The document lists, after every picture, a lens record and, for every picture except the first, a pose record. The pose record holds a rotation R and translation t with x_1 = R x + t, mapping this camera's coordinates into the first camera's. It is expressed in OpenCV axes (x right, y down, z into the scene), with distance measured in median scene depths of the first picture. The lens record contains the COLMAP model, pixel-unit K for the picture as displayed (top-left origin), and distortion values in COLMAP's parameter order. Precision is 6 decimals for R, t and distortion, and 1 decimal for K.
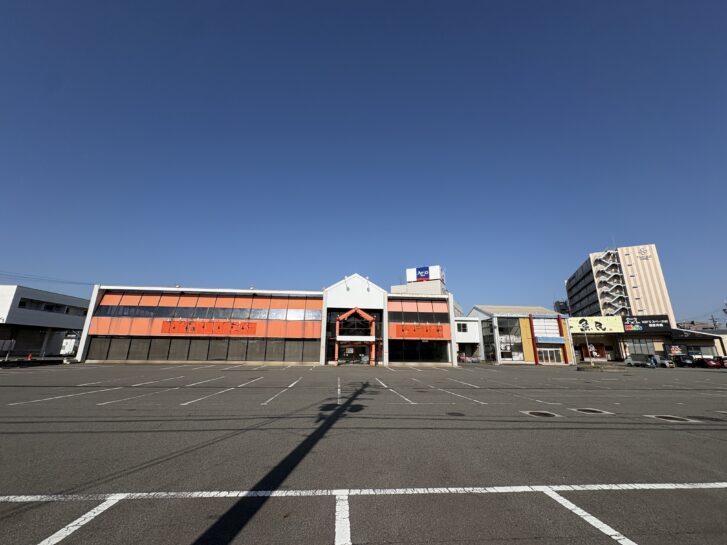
lens RADIAL K [[290.4, 0, 363.5], [0, 290.4, 272.5], [0, 0, 1]] dist [0.001212, 0.000356]
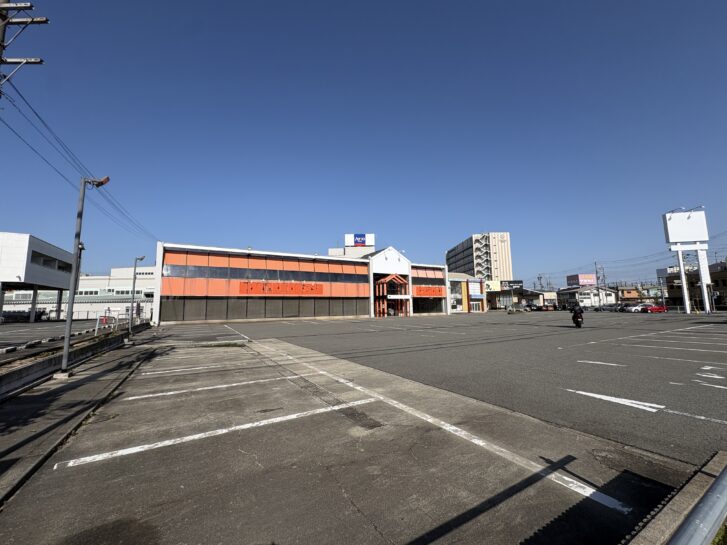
lens RADIAL K [[290.4, 0, 363.5], [0, 290.4, 272.5], [0, 0, 1]] dist [0.001212, 0.000356]
pose [[0.901616, 0.026819, 0.431705, -0.542437], [-0.089113, 0.988182, 0.124722, -0.025084], [-0.423258, -0.150922, 0.893351, -0.073916]]
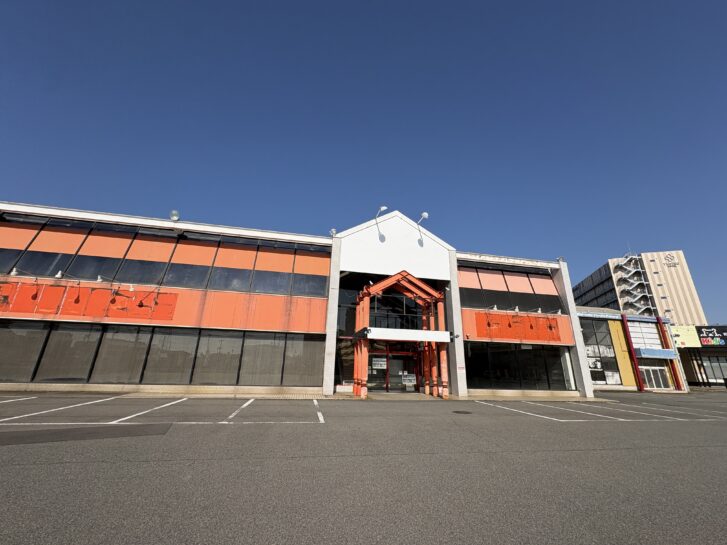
lens RADIAL K [[290.4, 0, 363.5], [0, 290.4, 272.5], [0, 0, 1]] dist [0.001212, 0.000356]
pose [[0.992762, 0.051618, 0.108436, -0.107596], [-0.045802, 0.997410, -0.055458, 0.114906], [-0.111018, 0.050090, 0.992555, 0.404895]]
